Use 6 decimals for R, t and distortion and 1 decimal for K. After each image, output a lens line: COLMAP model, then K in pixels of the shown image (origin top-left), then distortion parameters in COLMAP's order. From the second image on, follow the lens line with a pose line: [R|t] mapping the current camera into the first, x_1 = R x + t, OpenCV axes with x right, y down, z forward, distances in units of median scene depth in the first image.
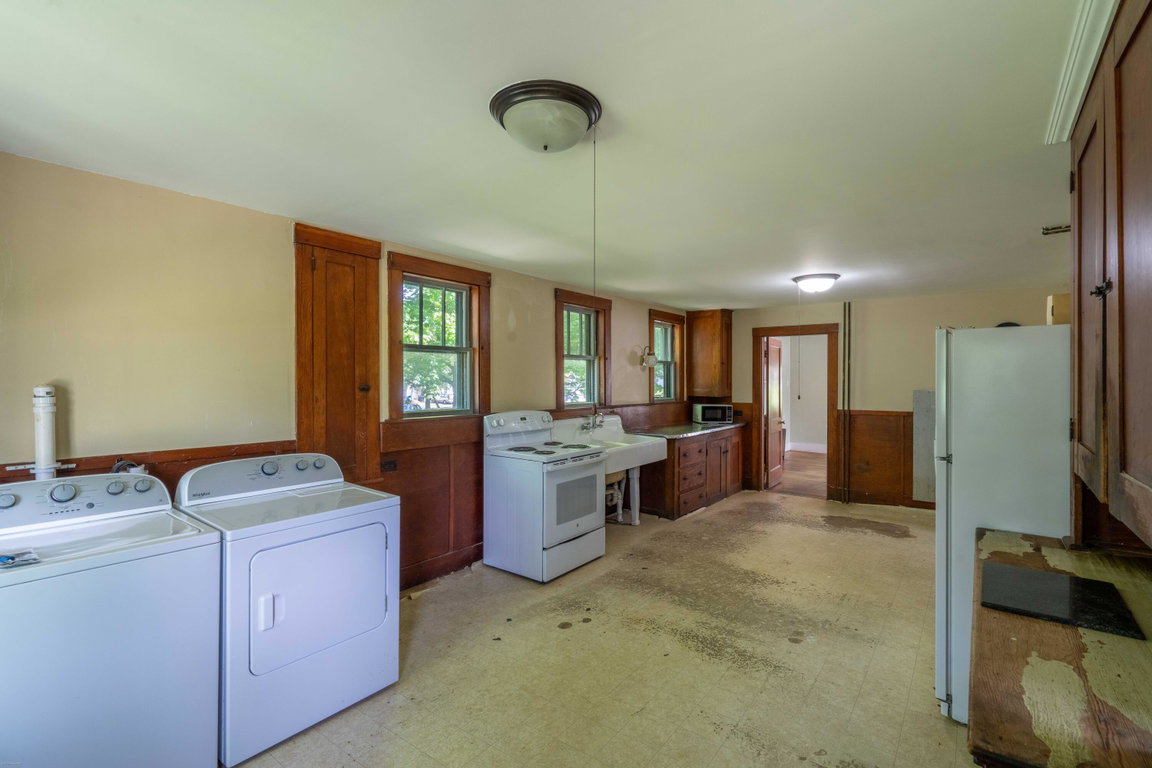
lens RADIAL K [[523.9, 0, 577.3], [0, 523.9, 369.2], [0, 0, 1]] dist [-0.000909, 0.000014]
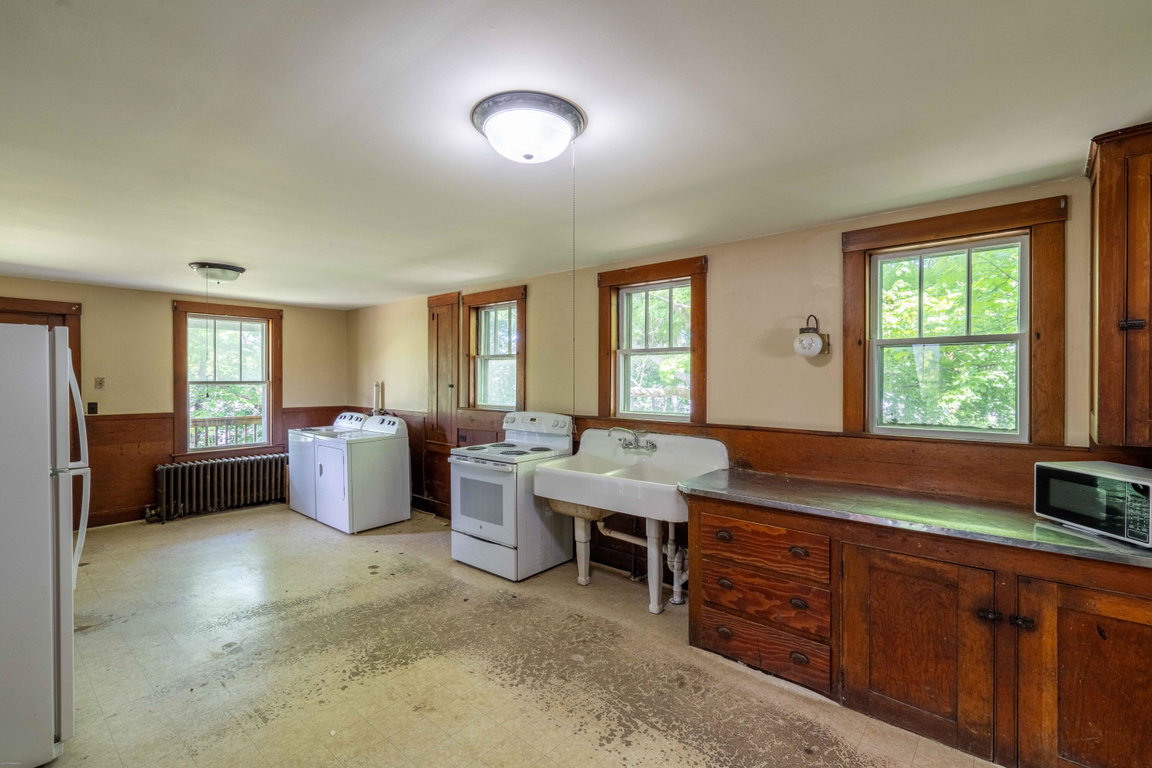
lens RADIAL K [[523.9, 0, 577.3], [0, 523.9, 369.2], [0, 0, 1]] dist [-0.000909, 0.000014]
pose [[-0.065352, -0.017183, -0.997714, 0.978721], [0.021078, 0.999605, -0.018596, 0.018493], [0.997640, -0.022245, -0.064964, 1.237083]]
